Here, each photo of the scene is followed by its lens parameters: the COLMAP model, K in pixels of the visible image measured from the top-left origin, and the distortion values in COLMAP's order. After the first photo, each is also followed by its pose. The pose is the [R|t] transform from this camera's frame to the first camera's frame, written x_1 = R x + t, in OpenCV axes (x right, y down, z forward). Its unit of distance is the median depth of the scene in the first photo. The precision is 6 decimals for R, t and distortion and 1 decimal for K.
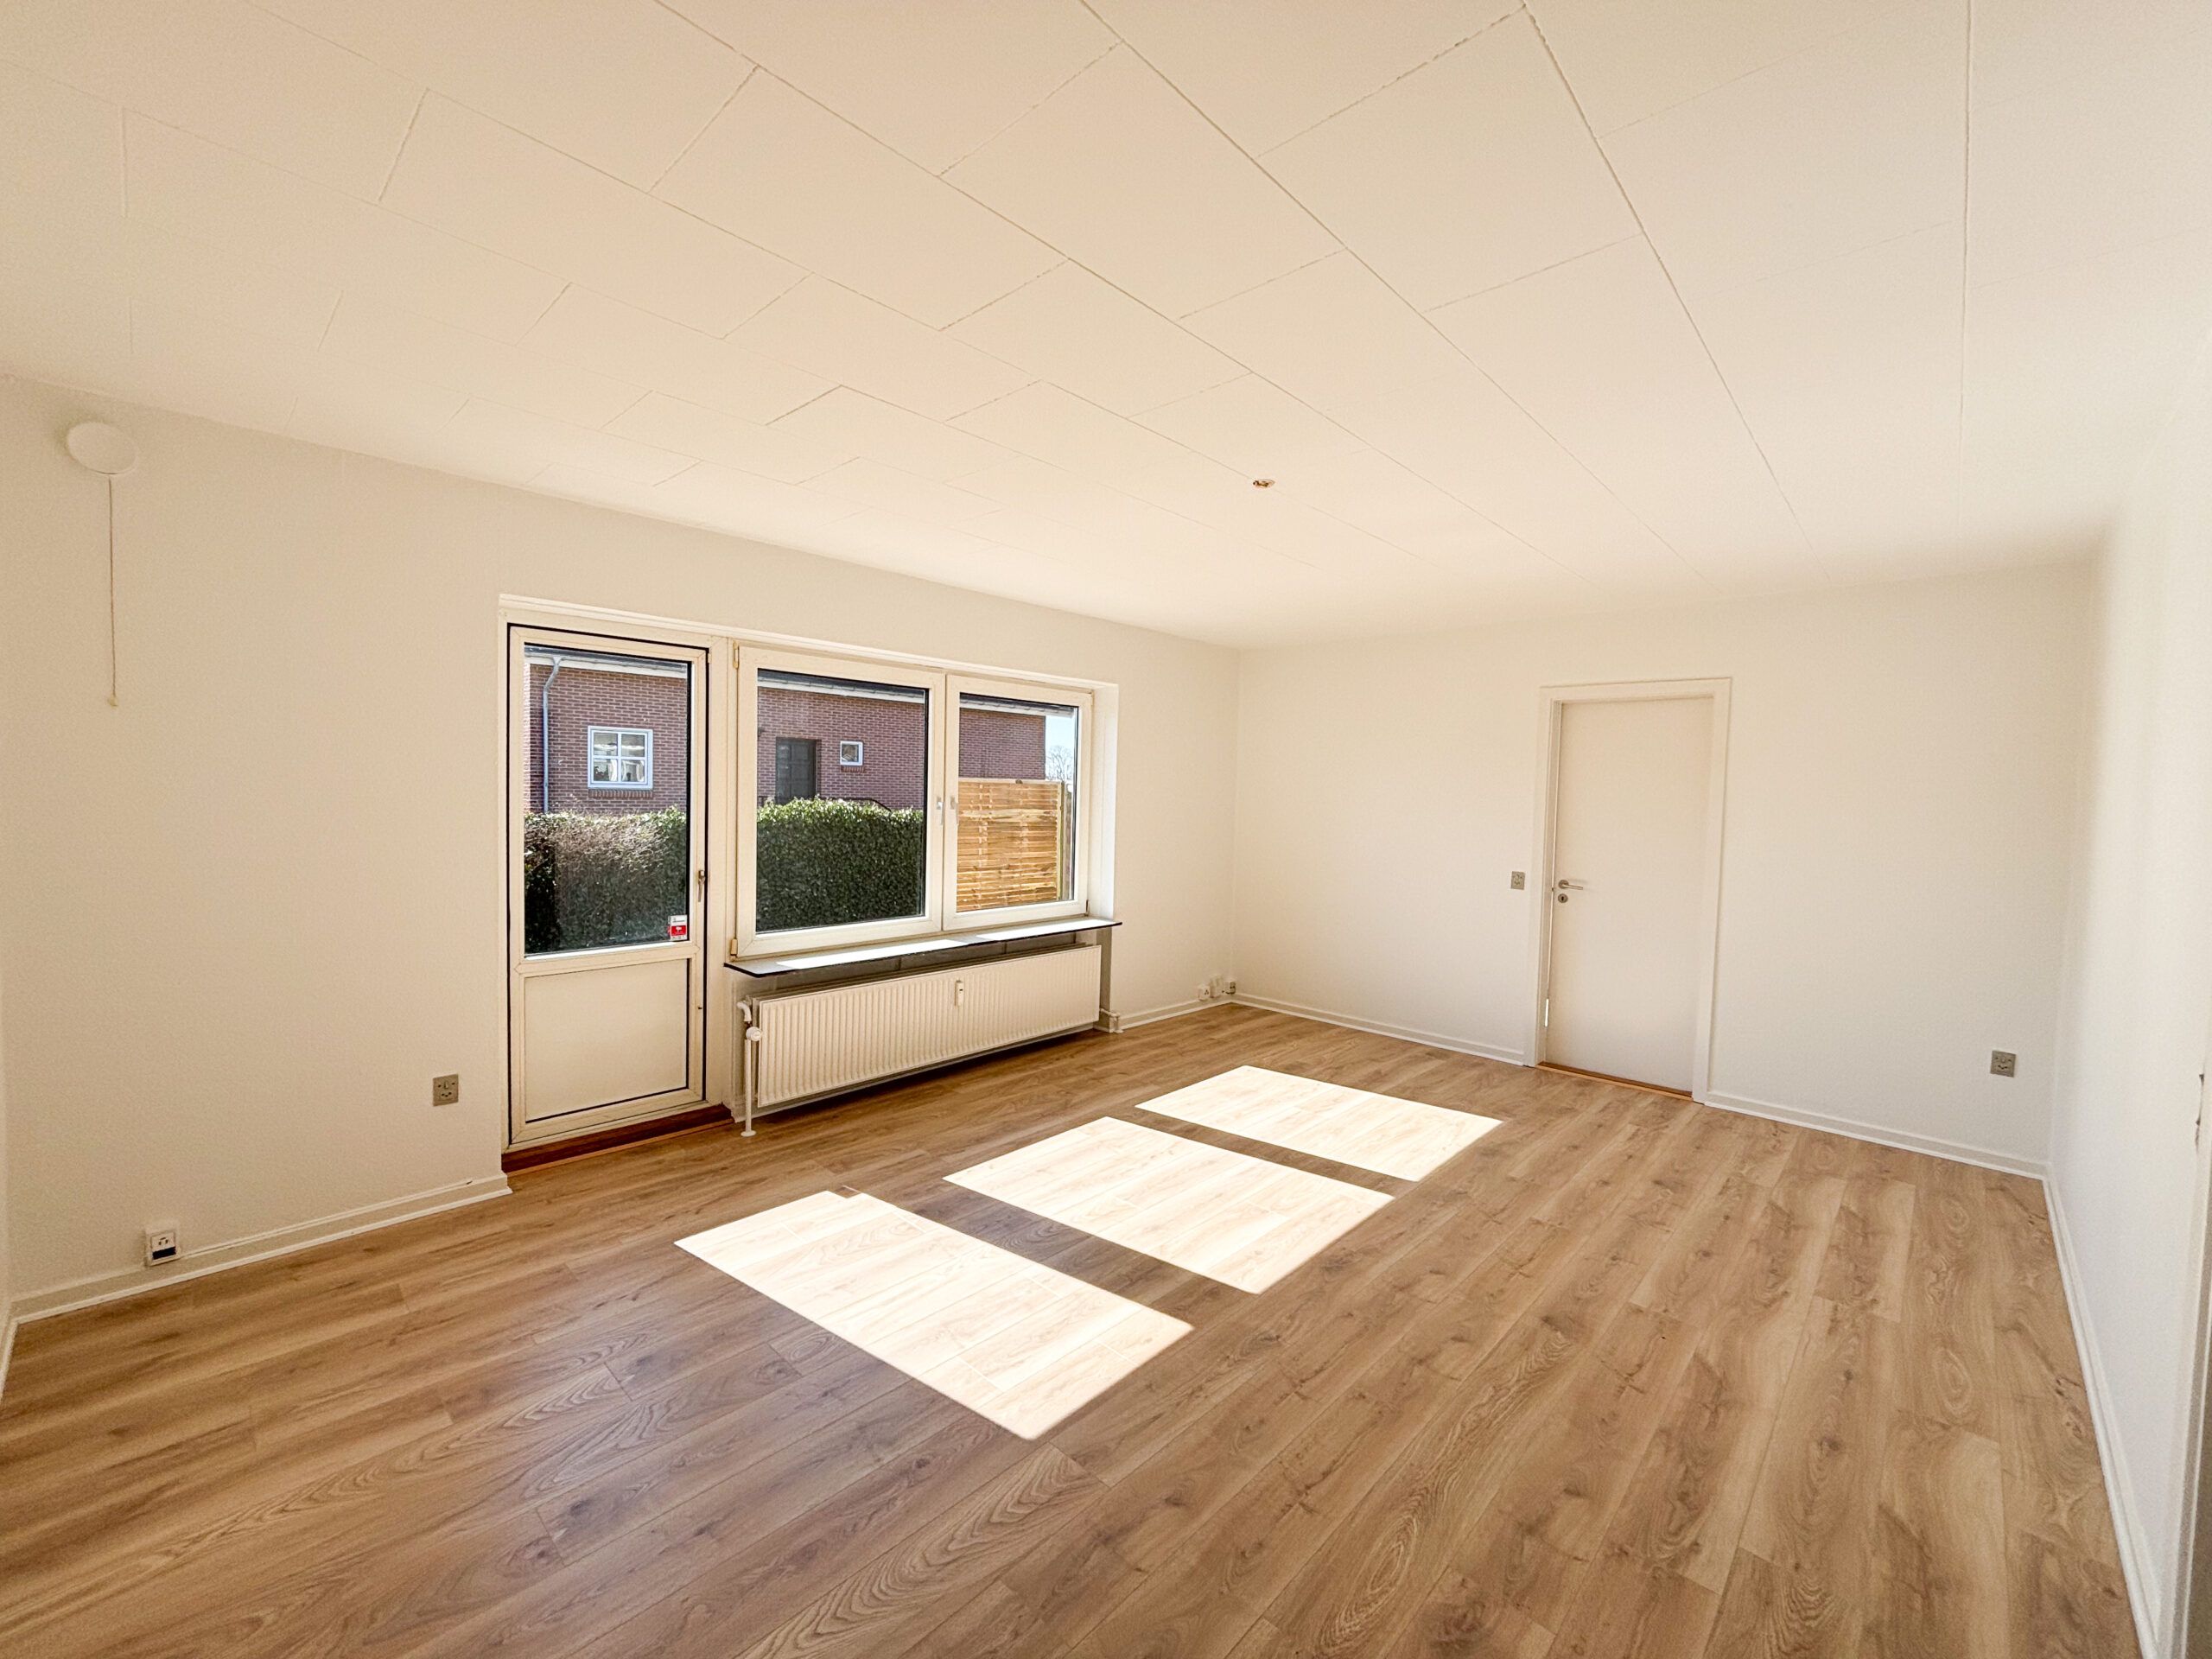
lens RADIAL K [[903.2, 0, 1106.0], [0, 903.2, 829.5], [0, 0, 1]] dist [0.007036, -0.000298]
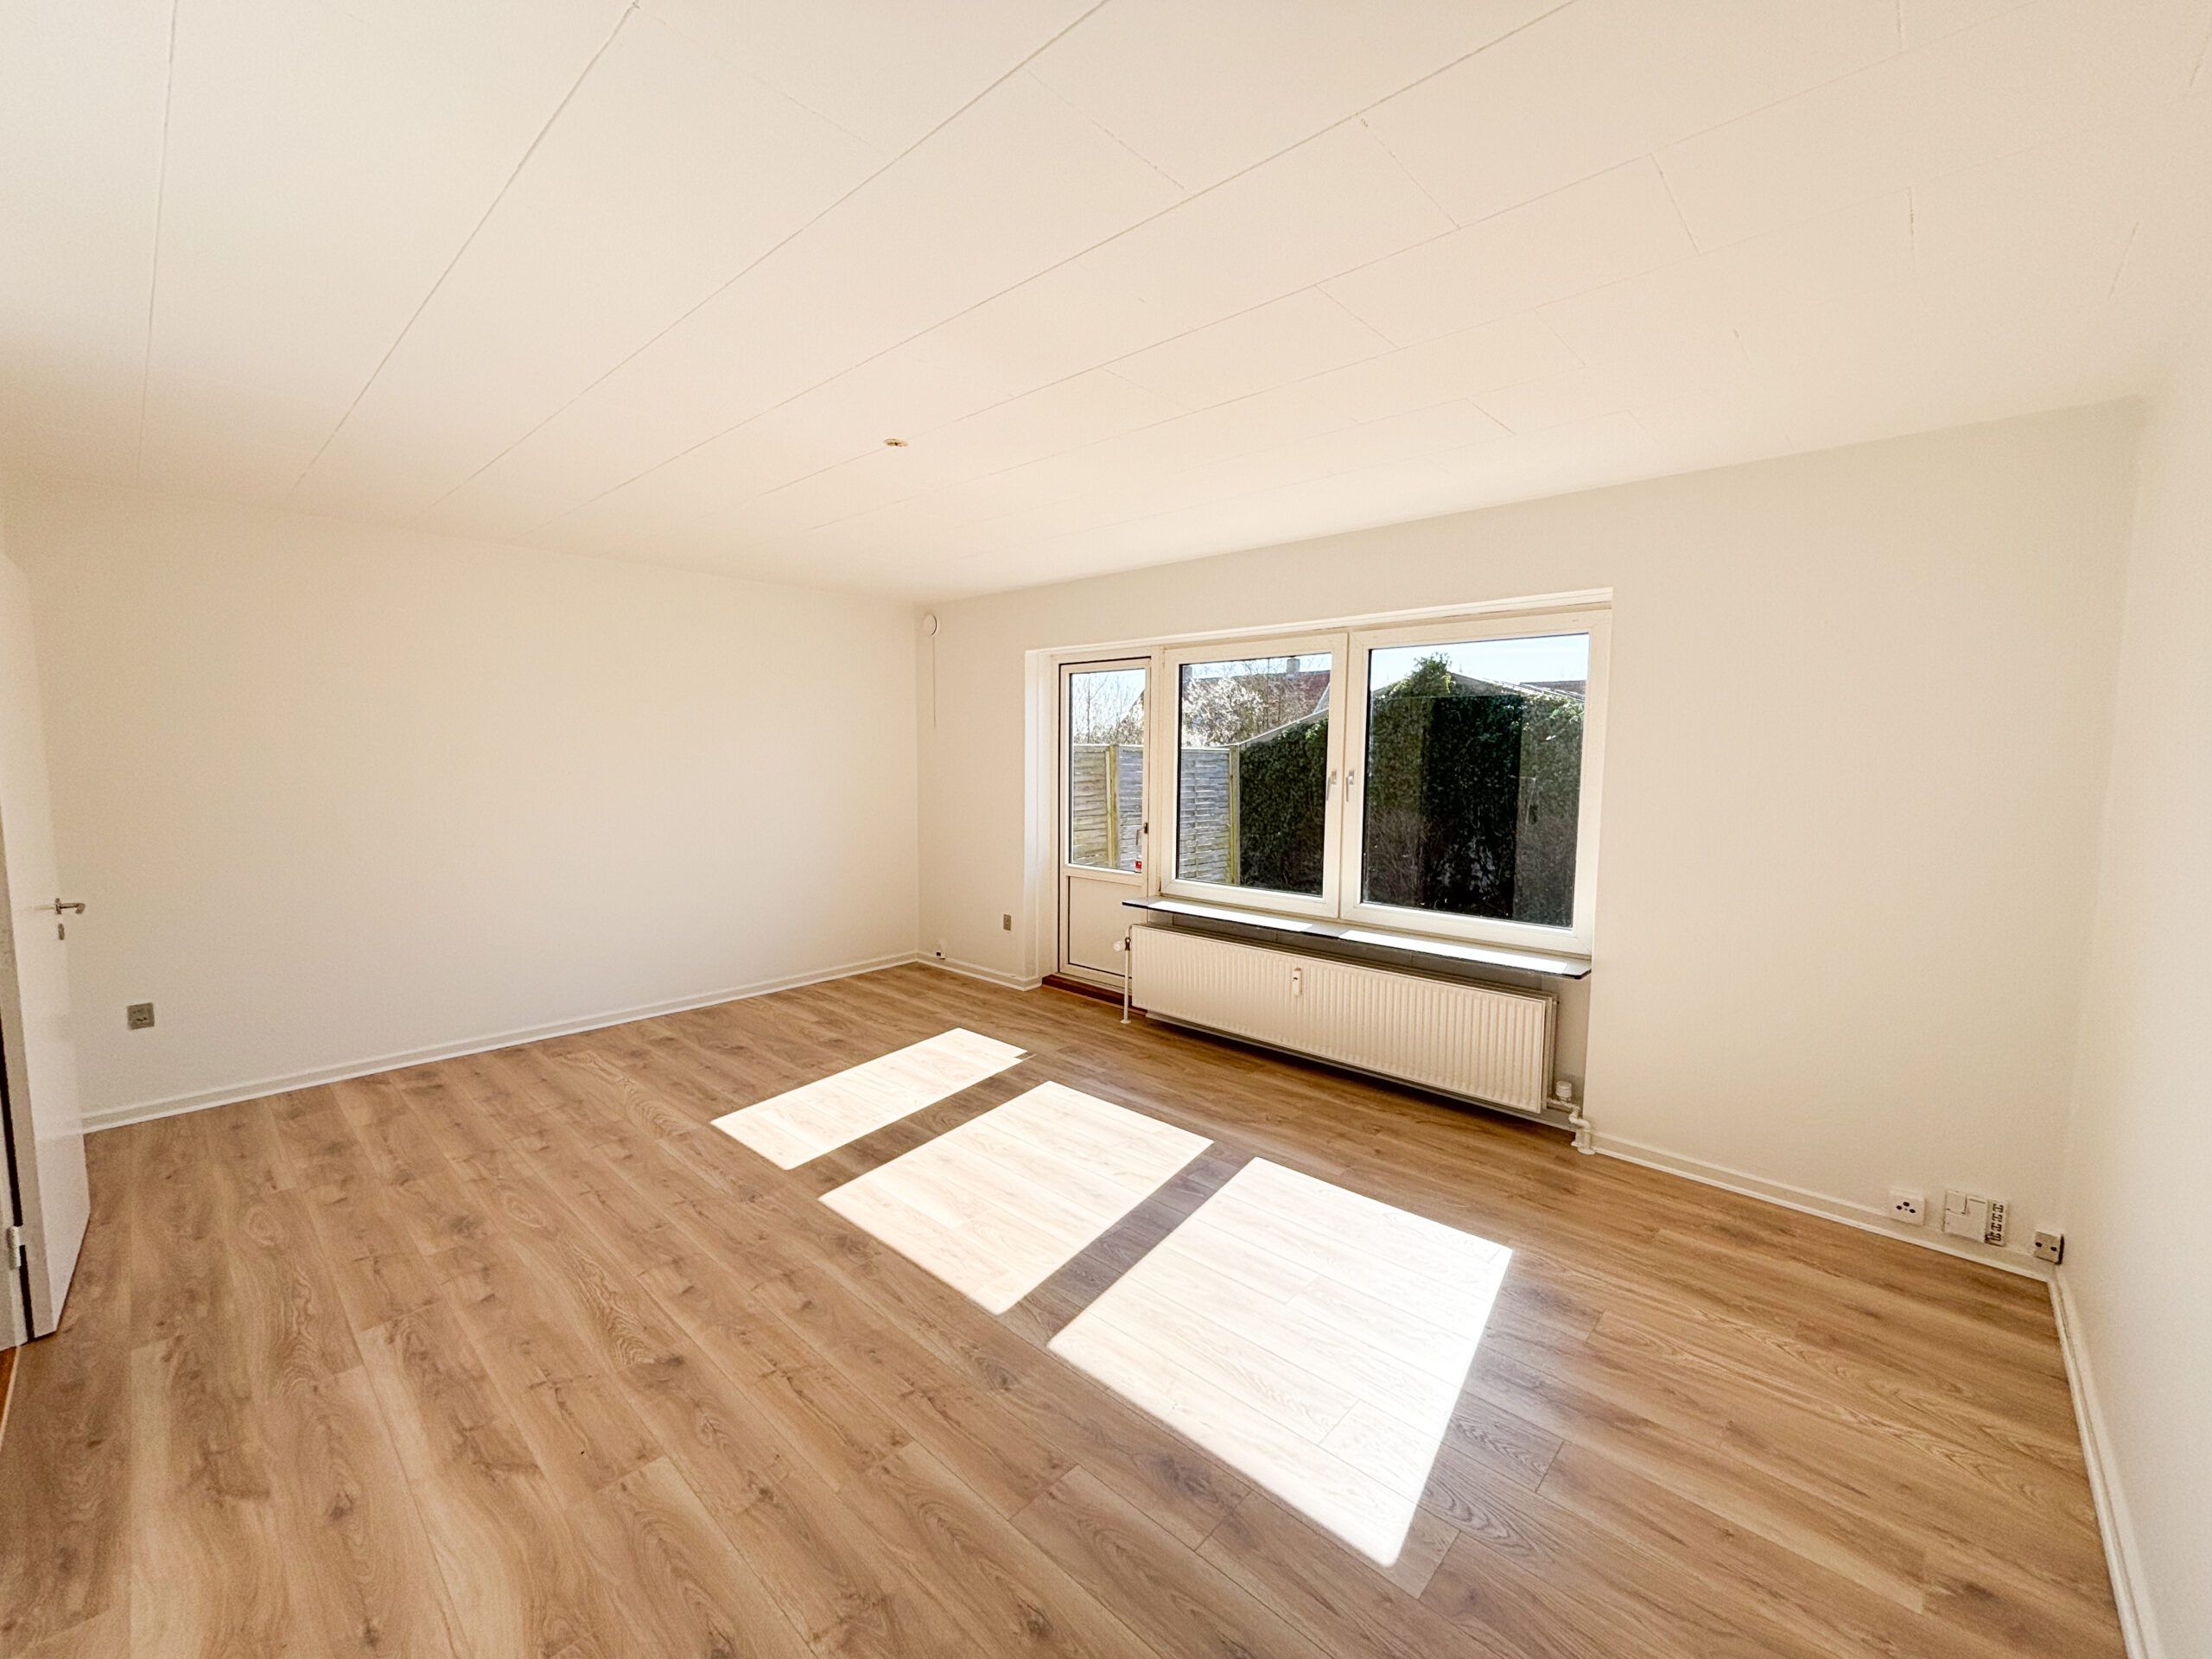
lens RADIAL K [[907.2, 0, 1112.9], [0, 907.2, 853.5], [0, 0, 1]] dist [-0.000019, 0.000012]
pose [[0.006357, 0.089791, -0.995940, 0.999412], [-0.055707, 0.994446, 0.089300, -0.030064], [0.998427, 0.054913, 0.011324, 1.054093]]
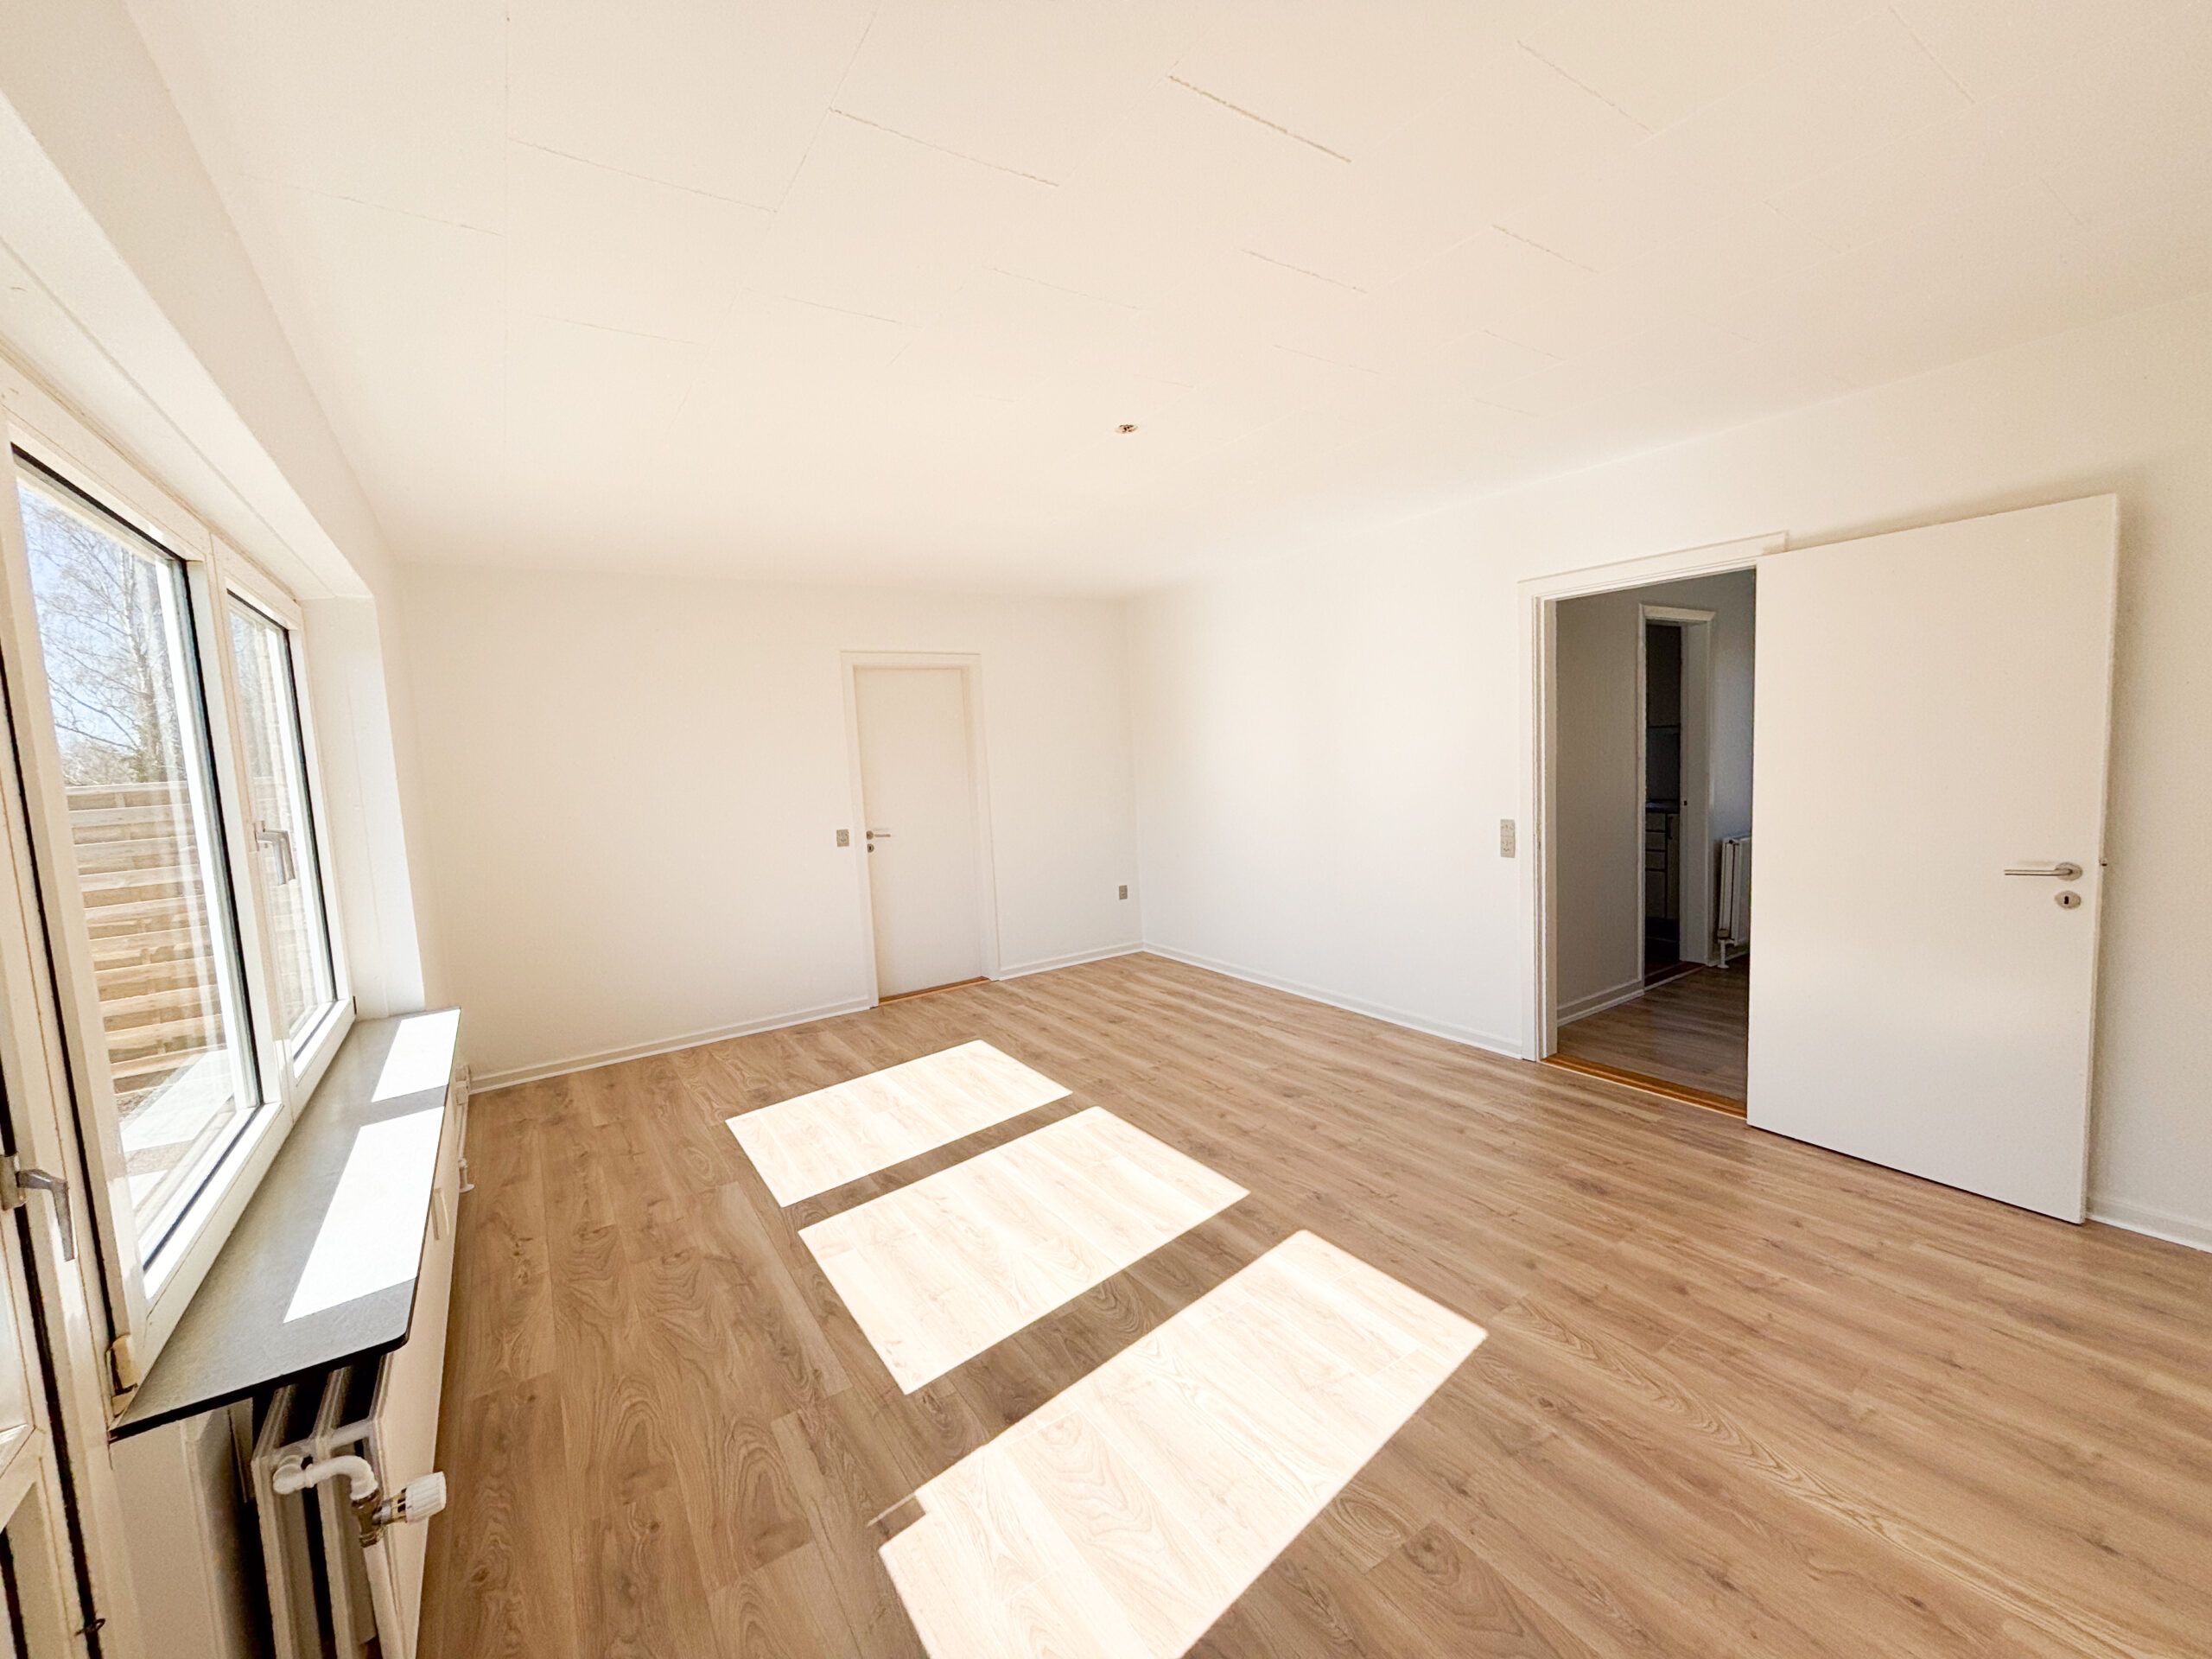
lens RADIAL K [[903.2, 0, 1106.0], [0, 903.2, 829.5], [0, 0, 1]] dist [0.007036, -0.000298]
pose [[0.233109, -0.135023, 0.963031, -0.696762], [0.106383, 0.987911, 0.112760, -0.054557], [-0.966614, 0.076165, 0.244655, 0.684616]]
